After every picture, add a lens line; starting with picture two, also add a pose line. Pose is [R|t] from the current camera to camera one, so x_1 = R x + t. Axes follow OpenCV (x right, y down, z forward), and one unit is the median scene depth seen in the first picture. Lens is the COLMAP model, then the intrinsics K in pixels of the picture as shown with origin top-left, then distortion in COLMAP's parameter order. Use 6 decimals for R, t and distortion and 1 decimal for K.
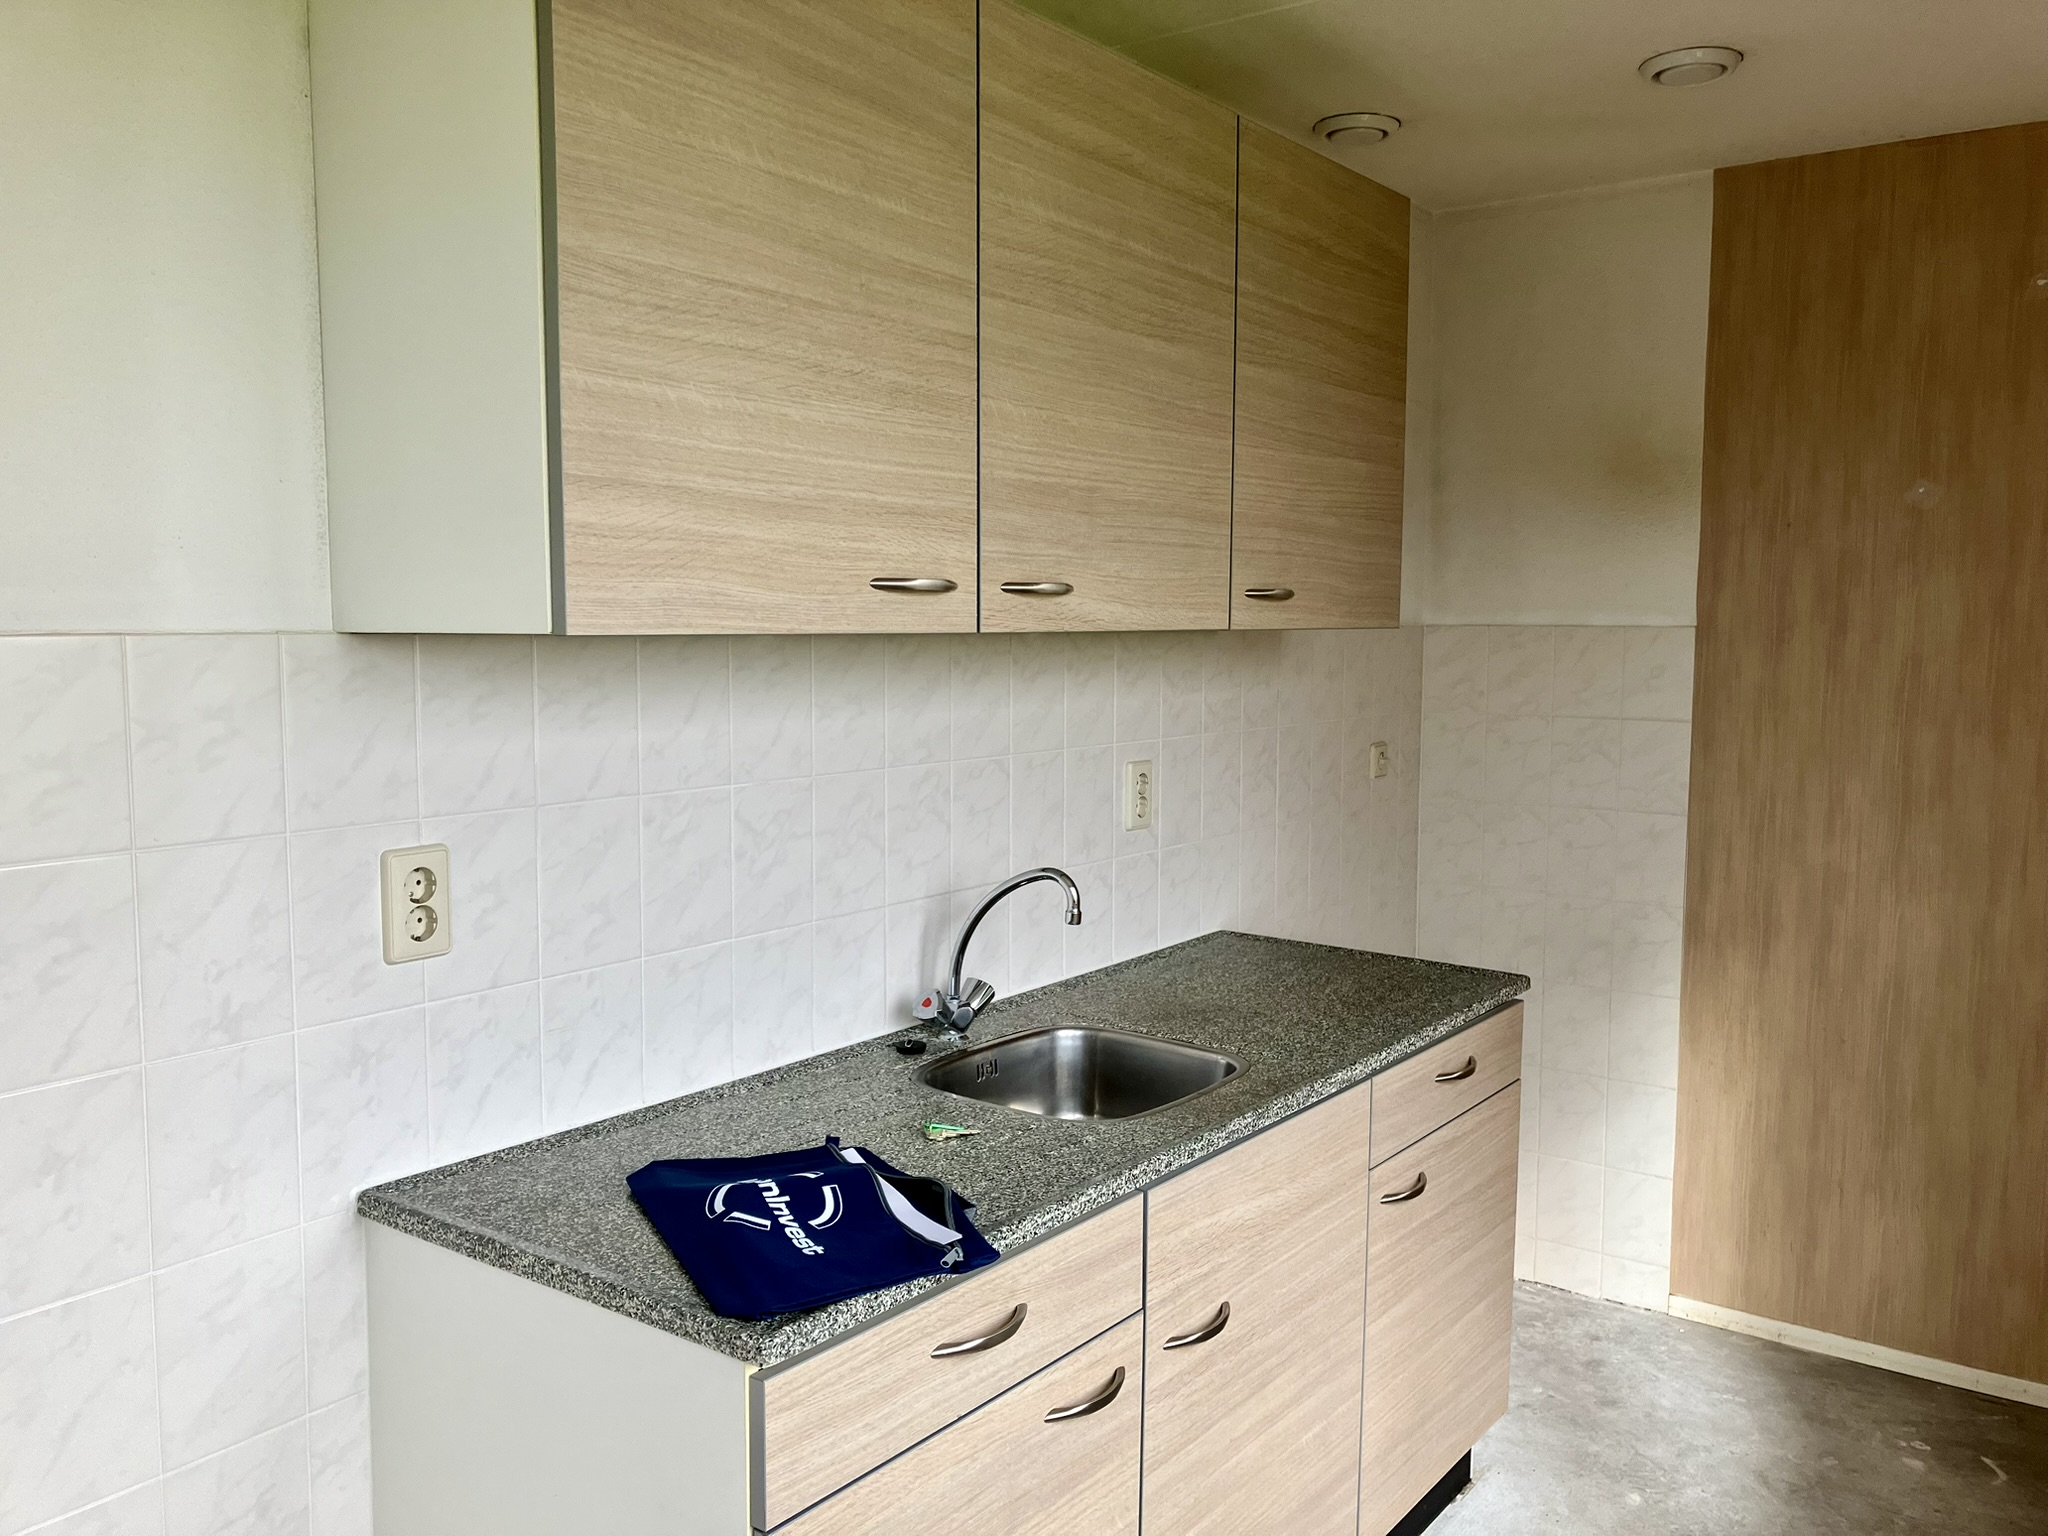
lens RADIAL K [[1693.7, 0, 1018.4], [0, 1693.7, 771.8], [0, 0, 1]] dist [0.015819, 0.000868]
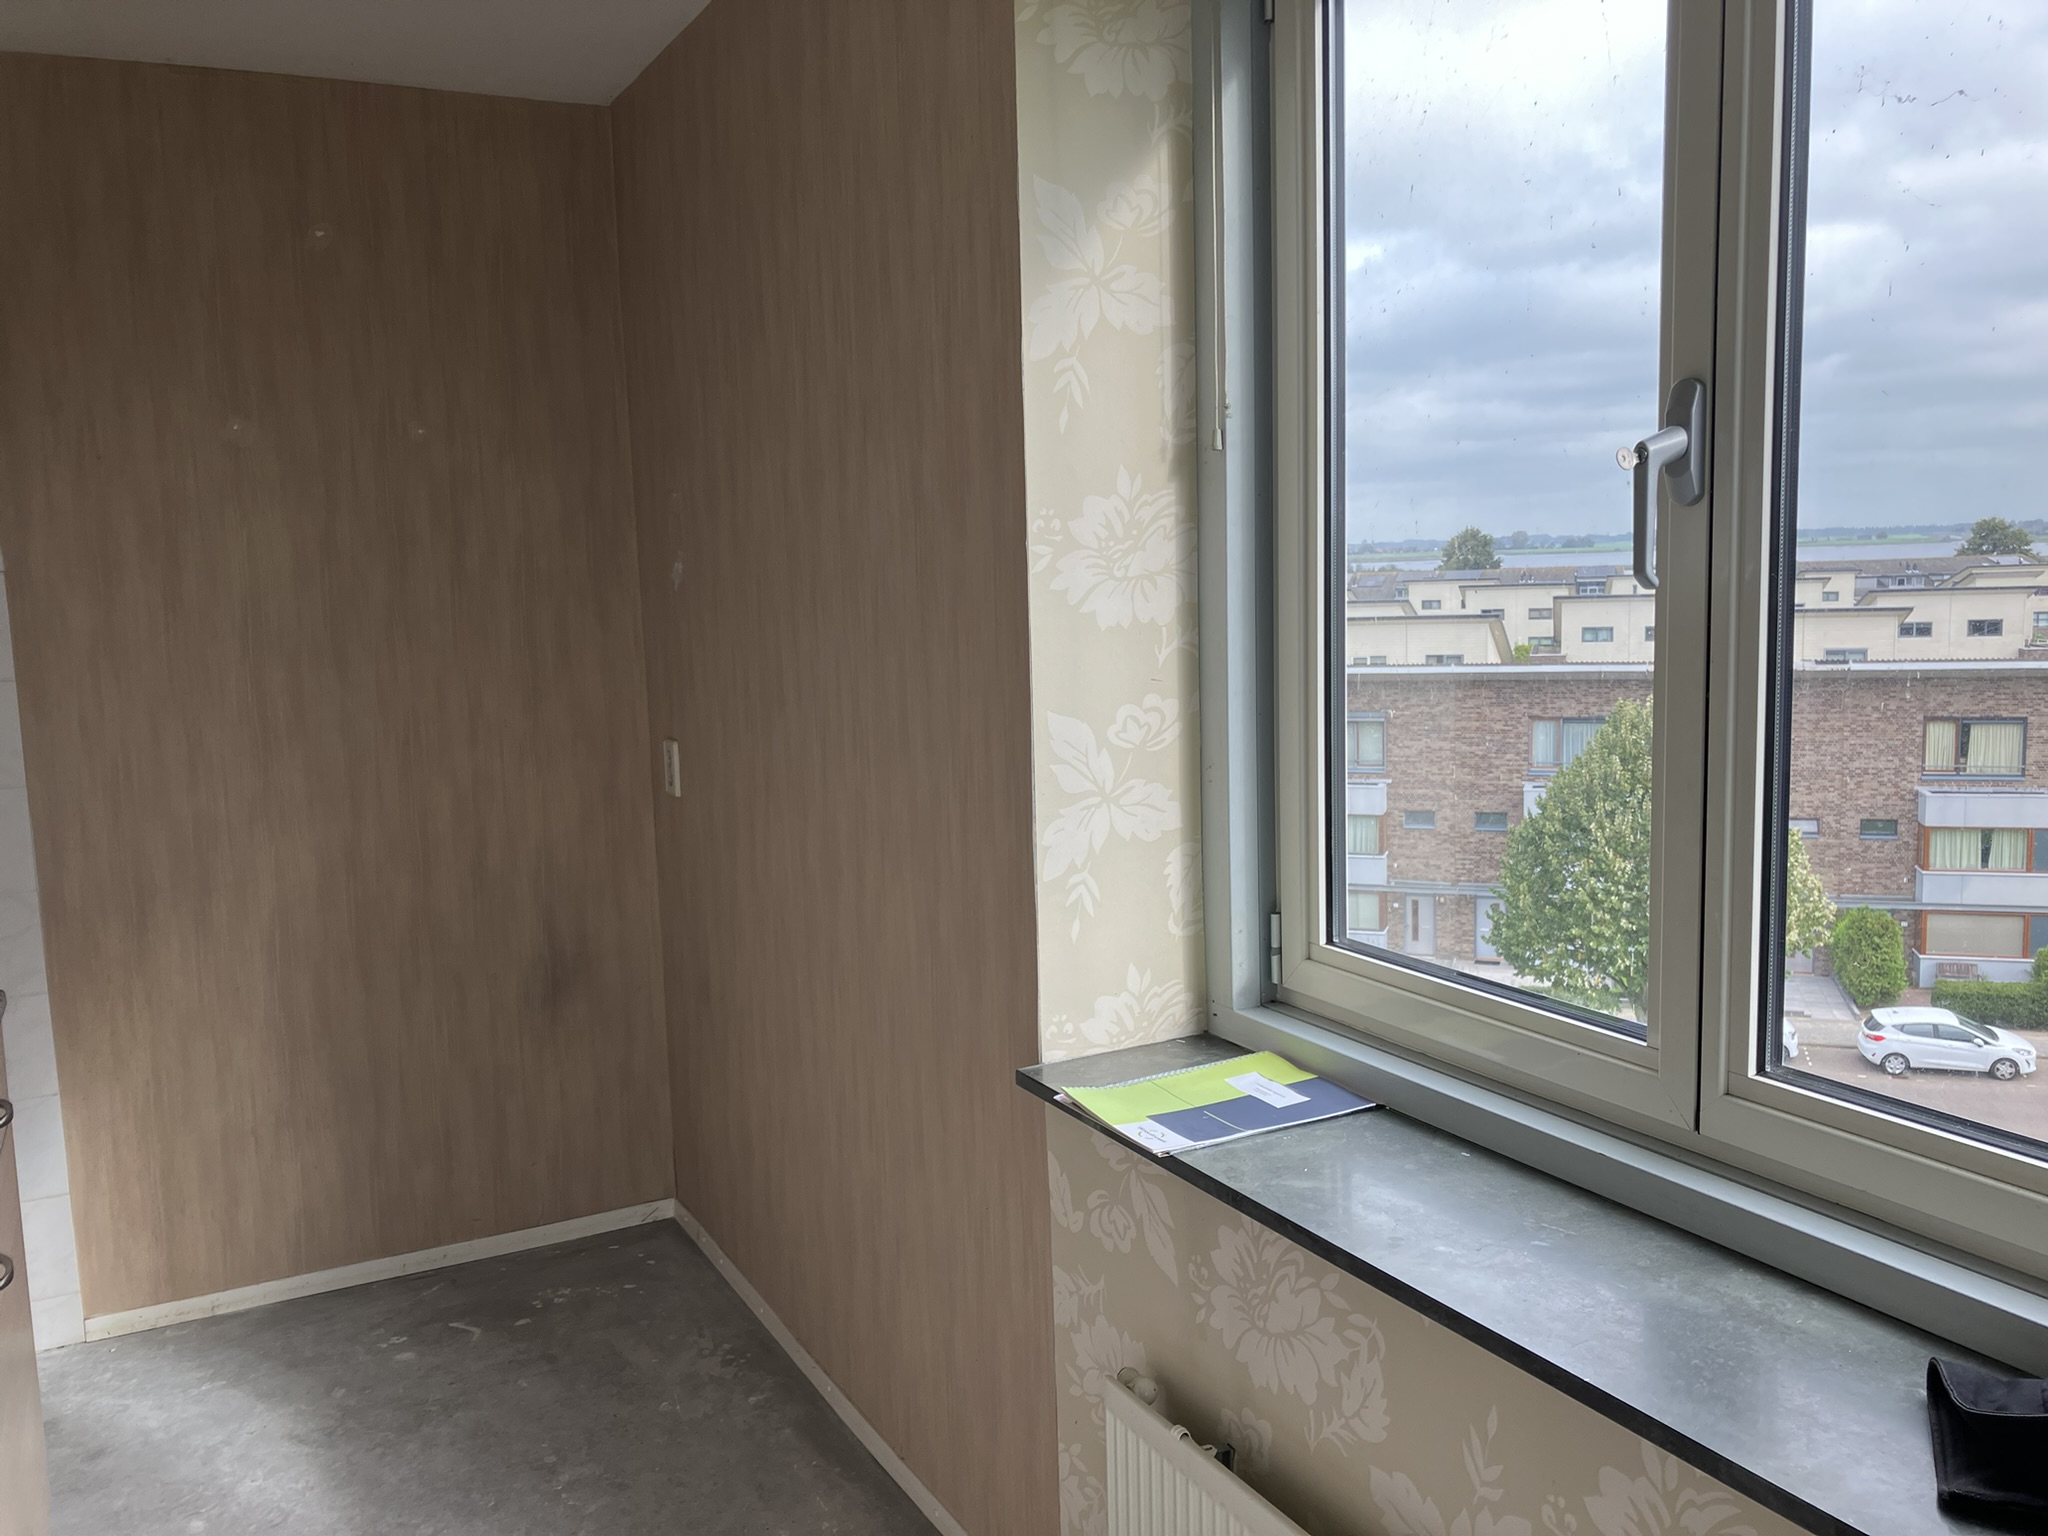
lens RADIAL K [[1693.7, 0, 1020.5], [0, 1693.7, 764.2], [0, 0, 1]] dist [0.015819, 0.000868]
pose [[0.438476, -0.126158, 0.889844, -0.181168], [0.116189, 0.989747, 0.083070, 0.001061], [-0.891201, 0.066966, 0.448639, 0.155427]]
